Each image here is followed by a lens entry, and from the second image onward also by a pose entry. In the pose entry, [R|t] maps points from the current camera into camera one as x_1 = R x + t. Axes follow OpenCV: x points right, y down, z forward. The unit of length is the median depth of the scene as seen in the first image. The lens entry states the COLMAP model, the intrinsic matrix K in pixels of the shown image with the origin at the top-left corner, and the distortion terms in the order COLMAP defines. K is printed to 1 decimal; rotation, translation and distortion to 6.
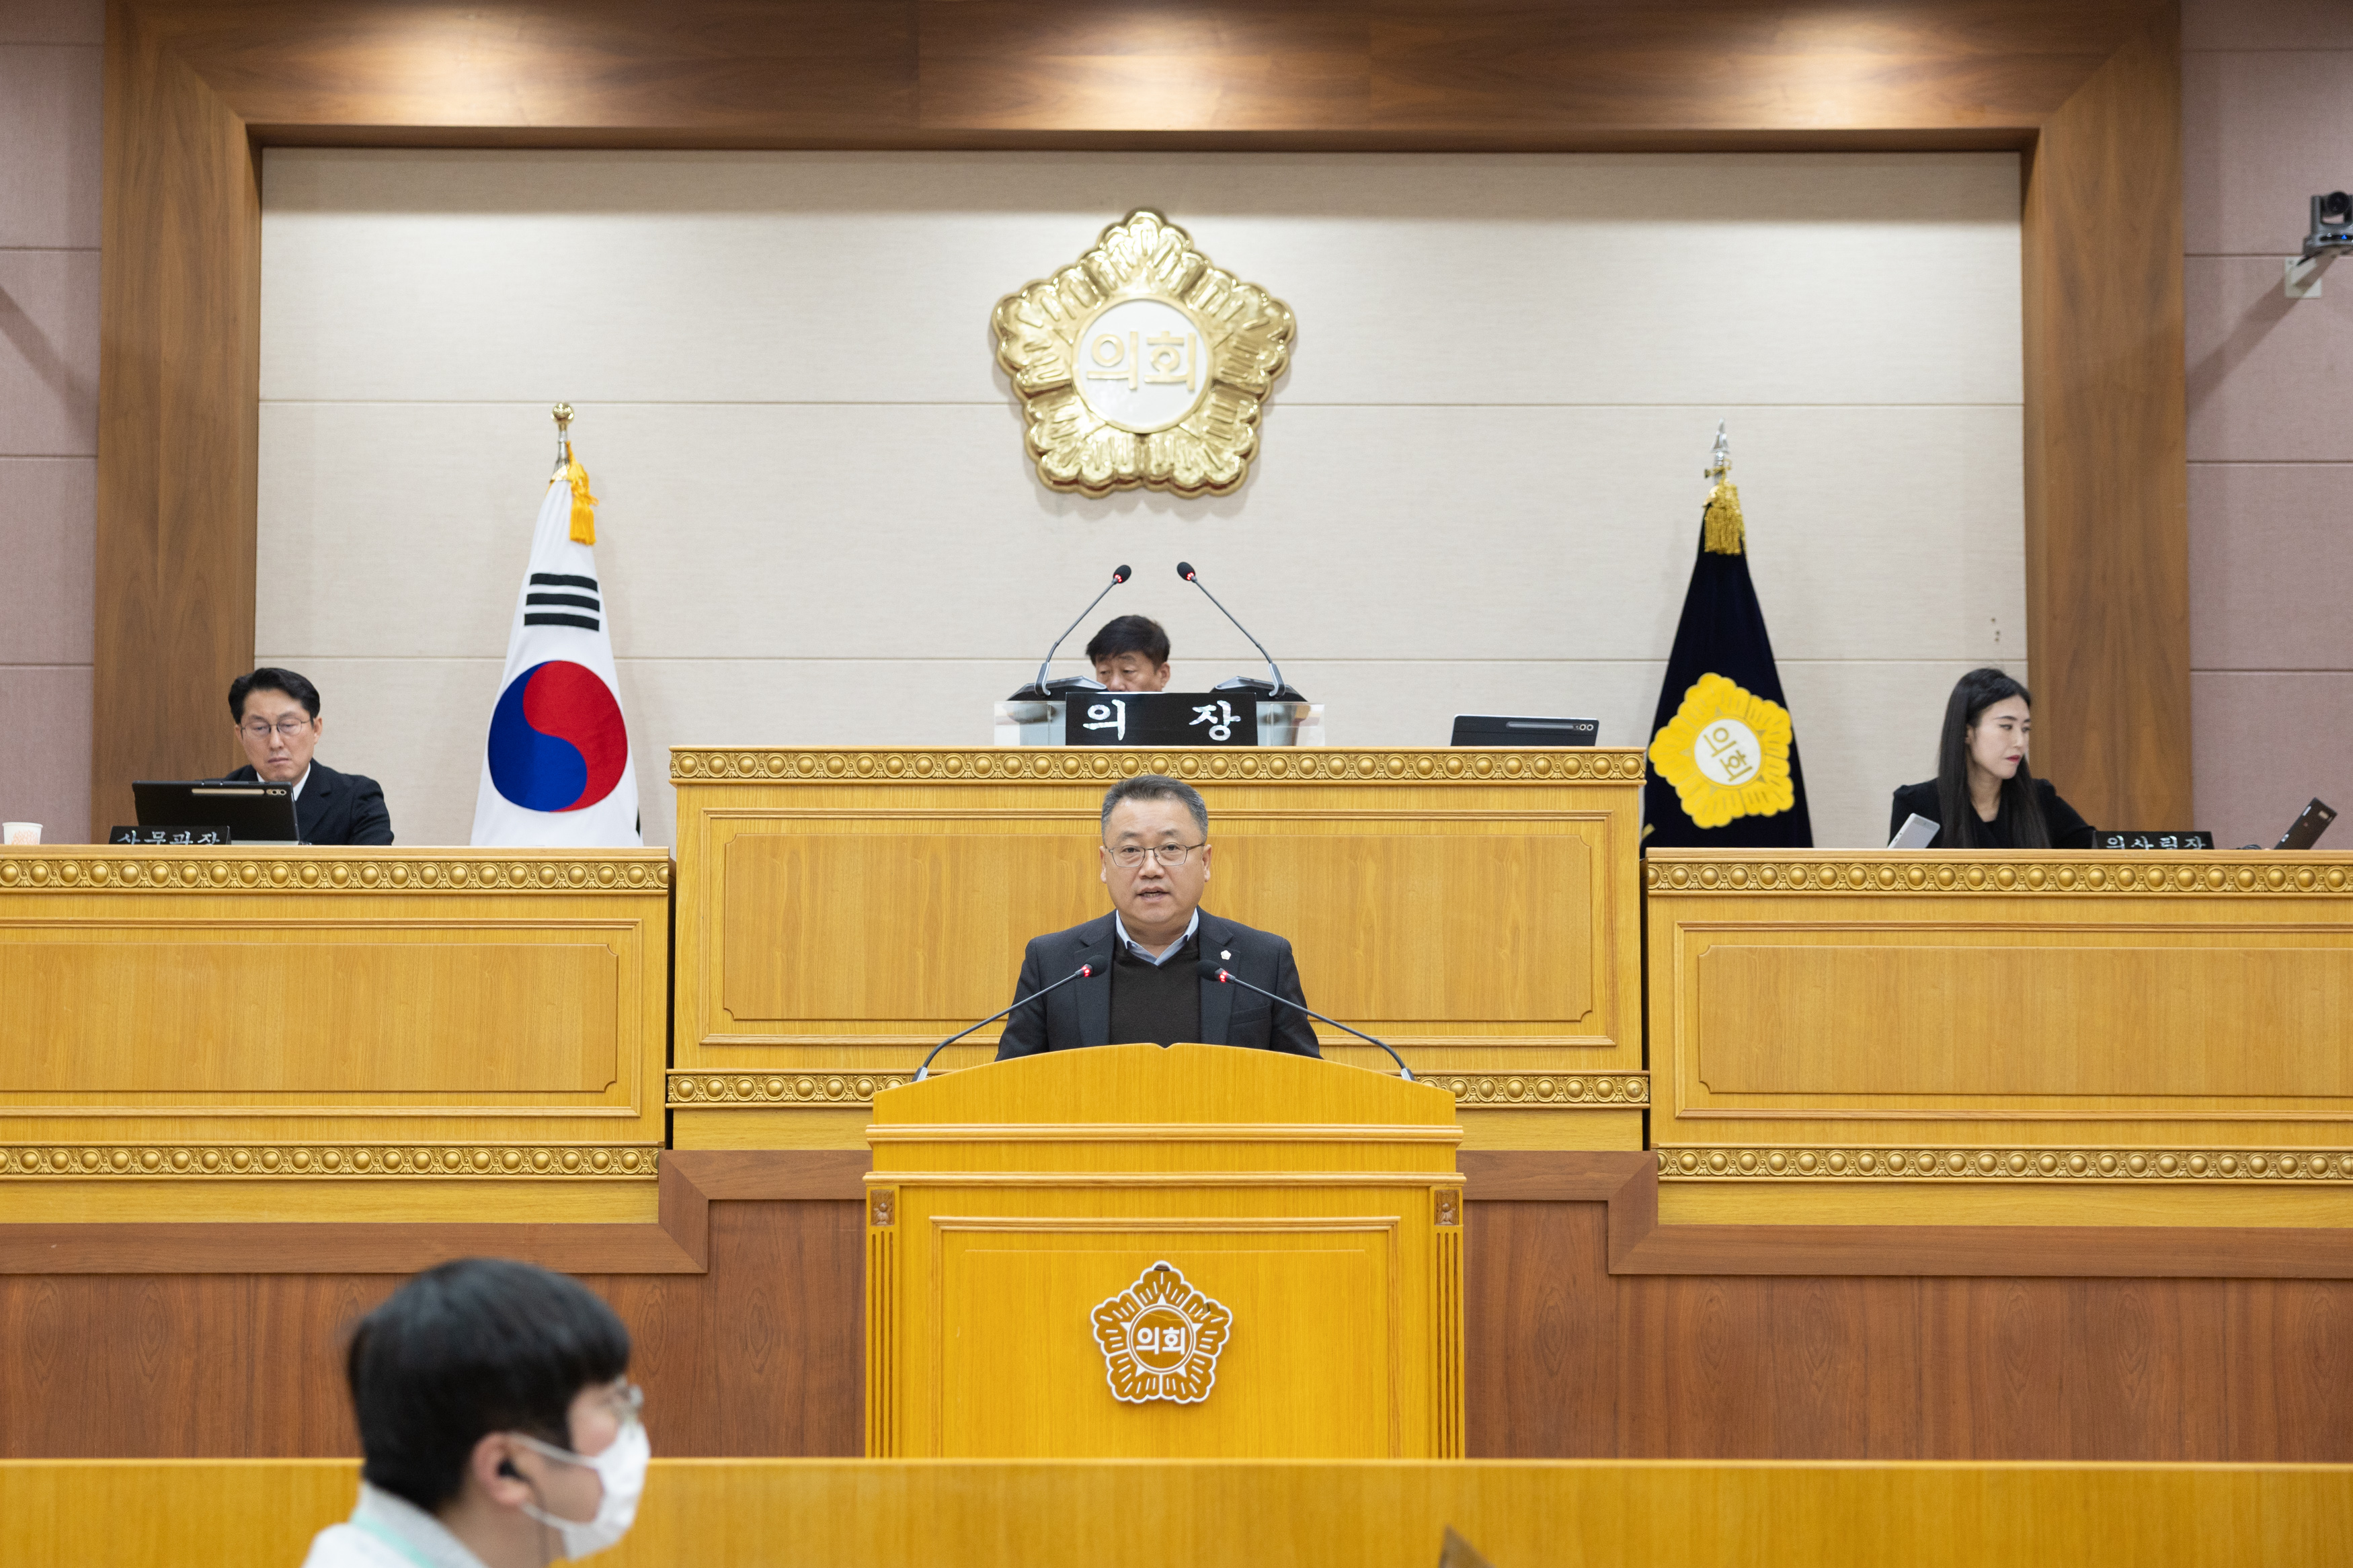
lens RADIAL K [[3783.8, 0, 1089.8], [0, 3783.8, 871.7], [0, 0, 1]] dist [0.050346, 0.070080]
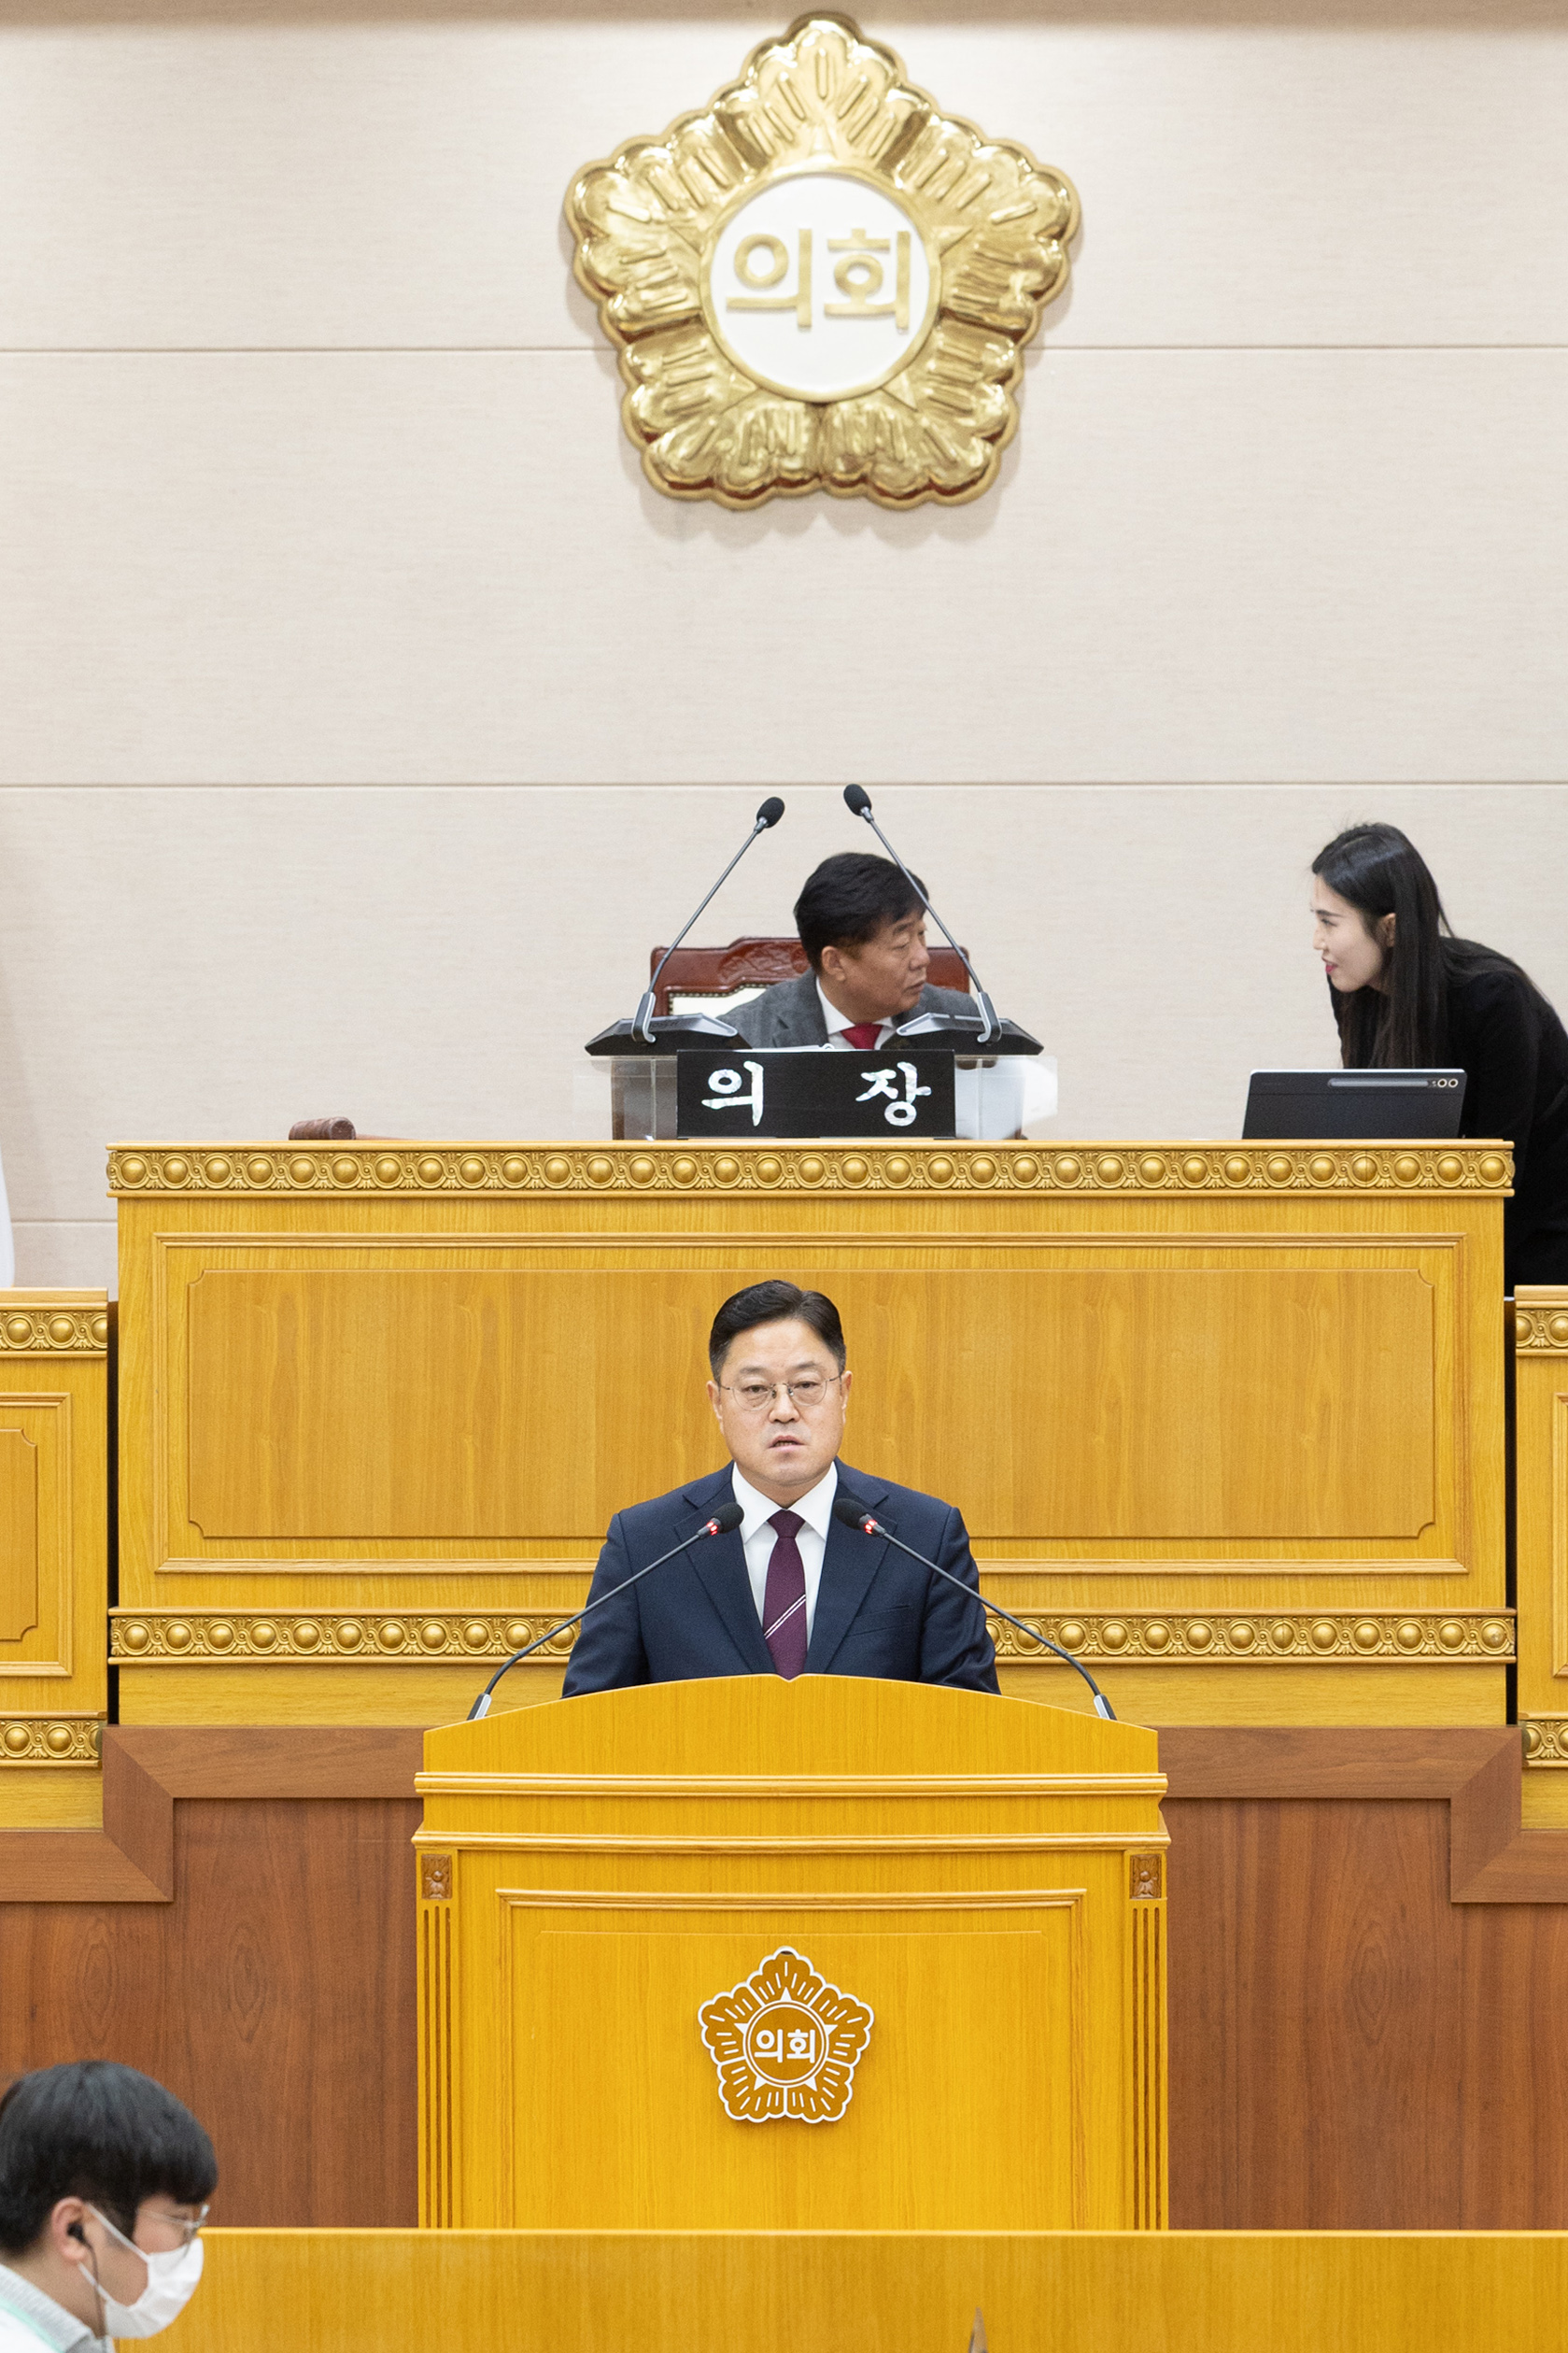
lens RADIAL K [[10890.3, 0, 286.1], [0, 10890.3, 739.7], [0, 0, 1]] dist [0.026547, -2.434086]
pose [[0.998619, -0.005664, -0.052228, 0.026983], [0.008004, 0.998969, 0.044690, -0.197087], [0.051921, -0.045046, 0.997635, -0.995337]]
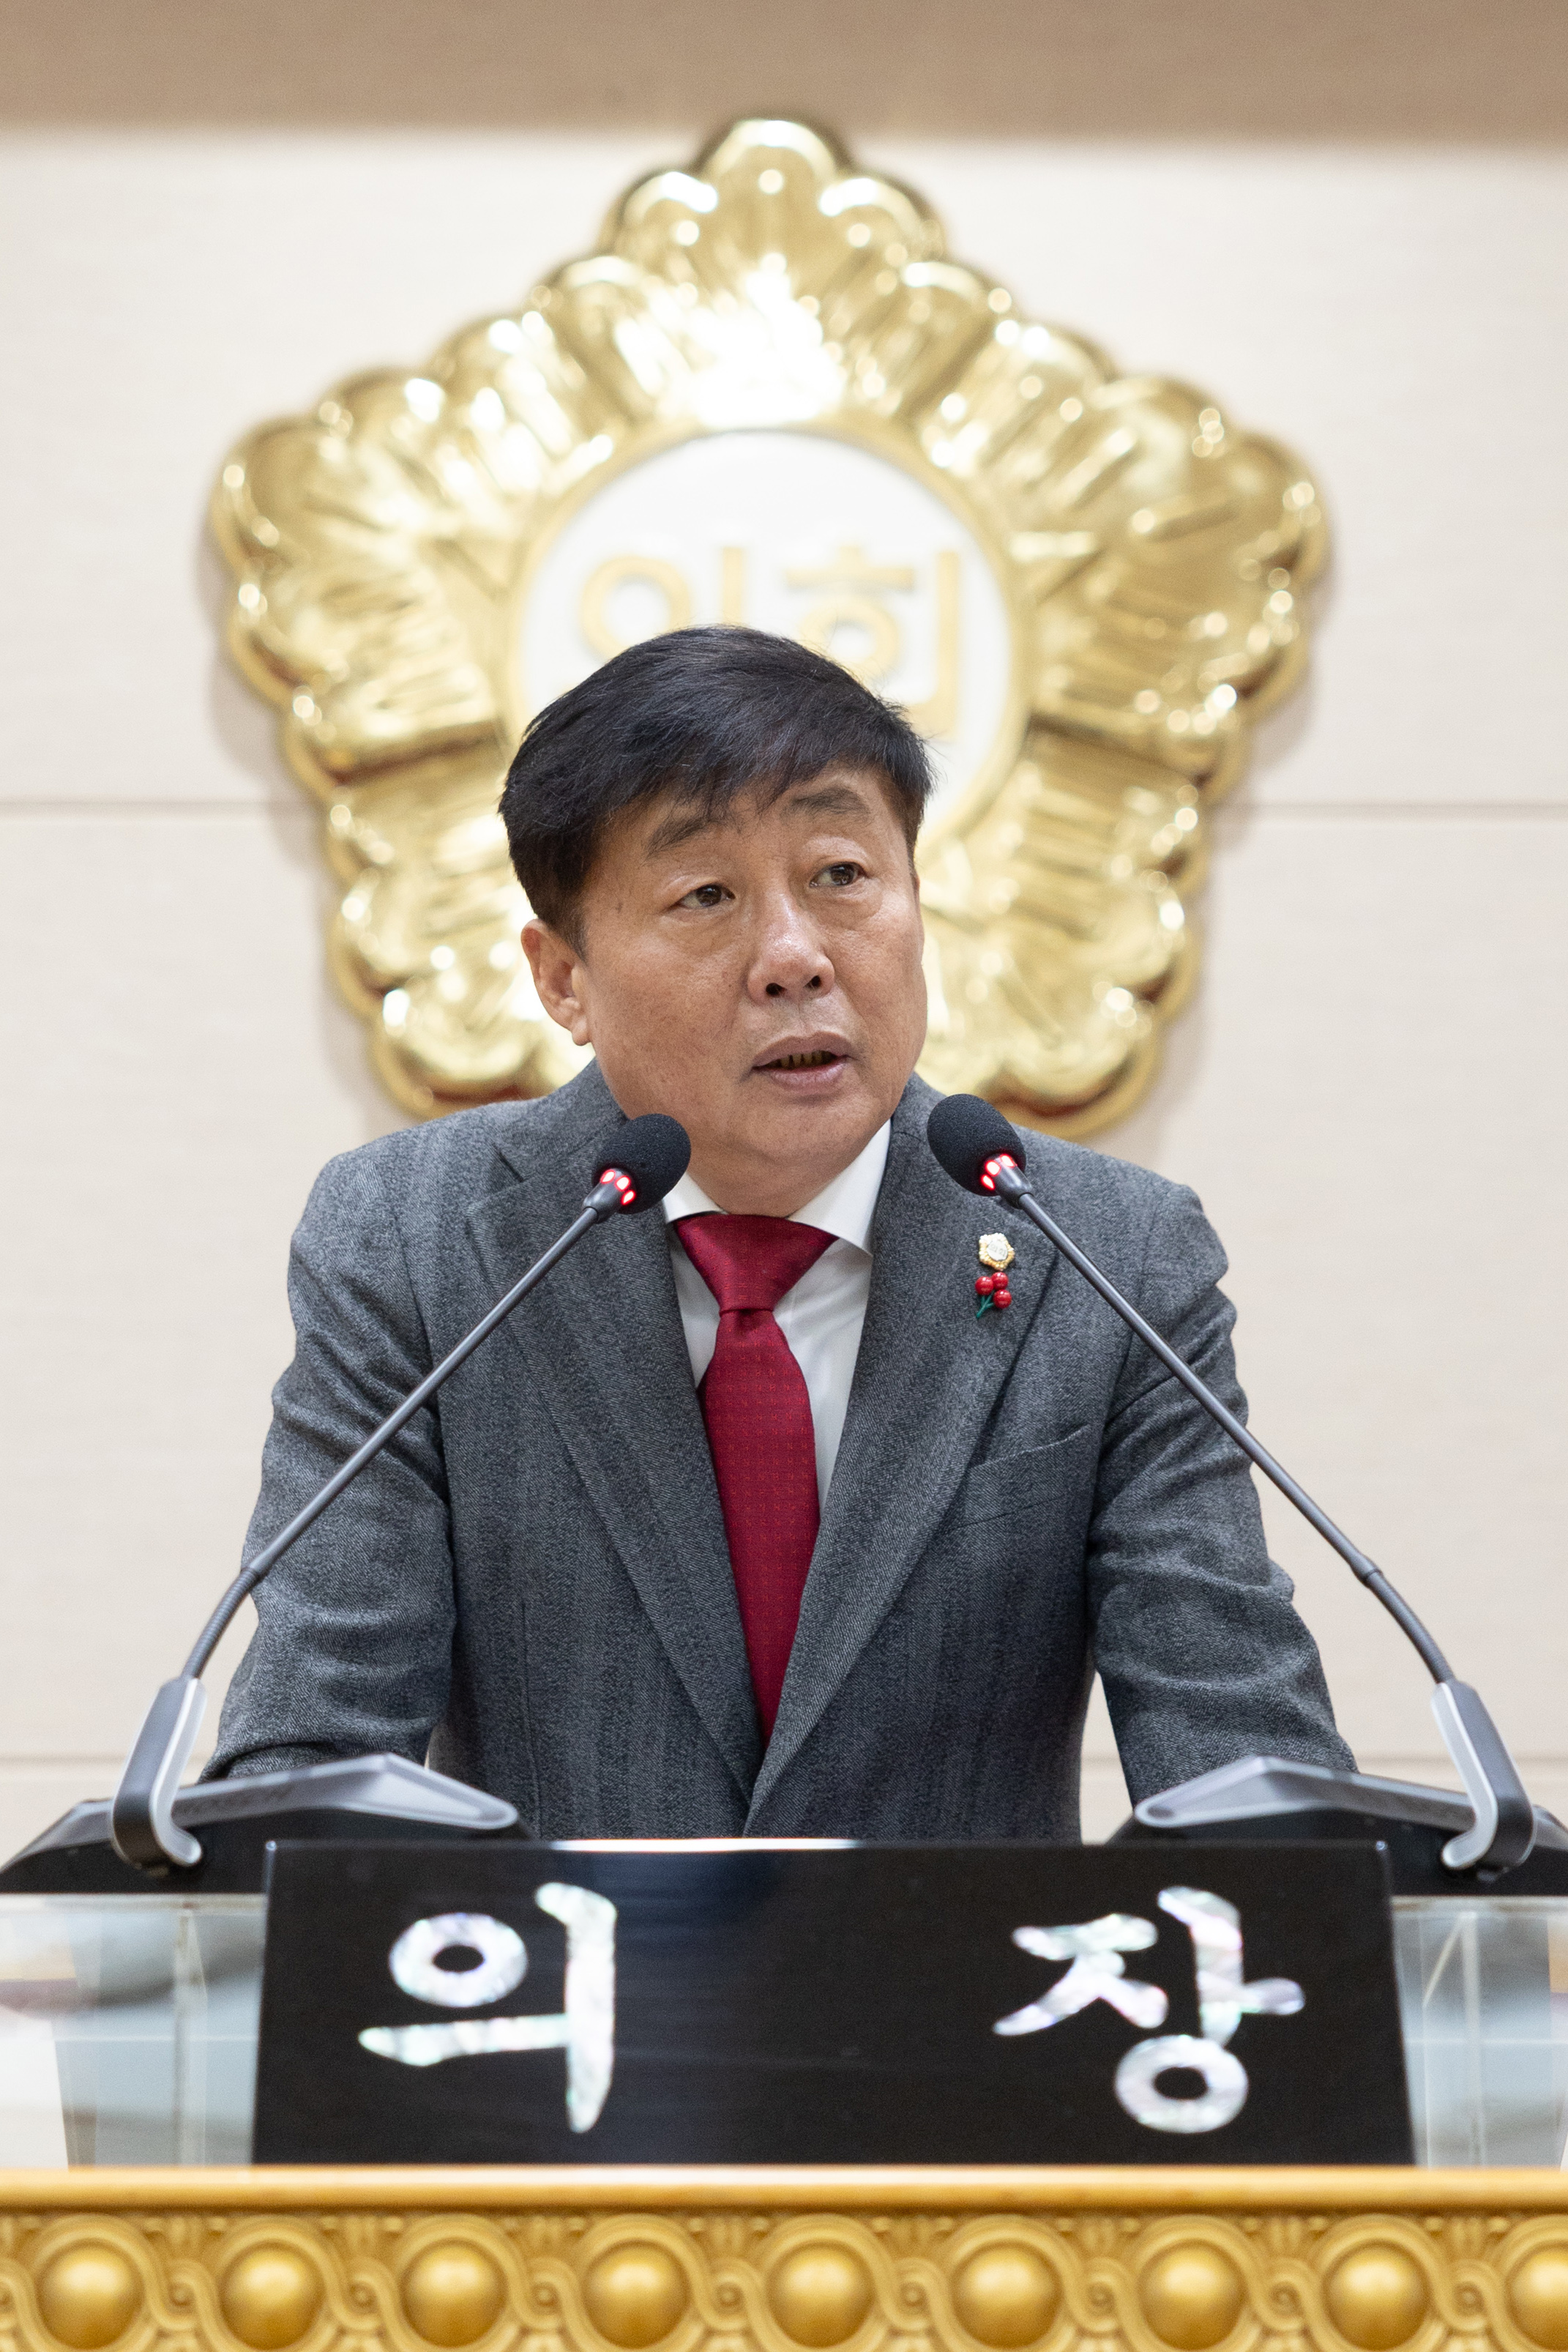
lens RADIAL K [[7514.7, 0, 783.1], [0, 7514.7, 1174.8], [0, 0, 1]] dist [0.059808, 1.473252]
pose [[0.999948, -0.001418, 0.010056, 0.013779], [0.002883, 0.989101, -0.147207, -0.027971], [-0.009738, 0.147229, 0.989055, 0.677090]]
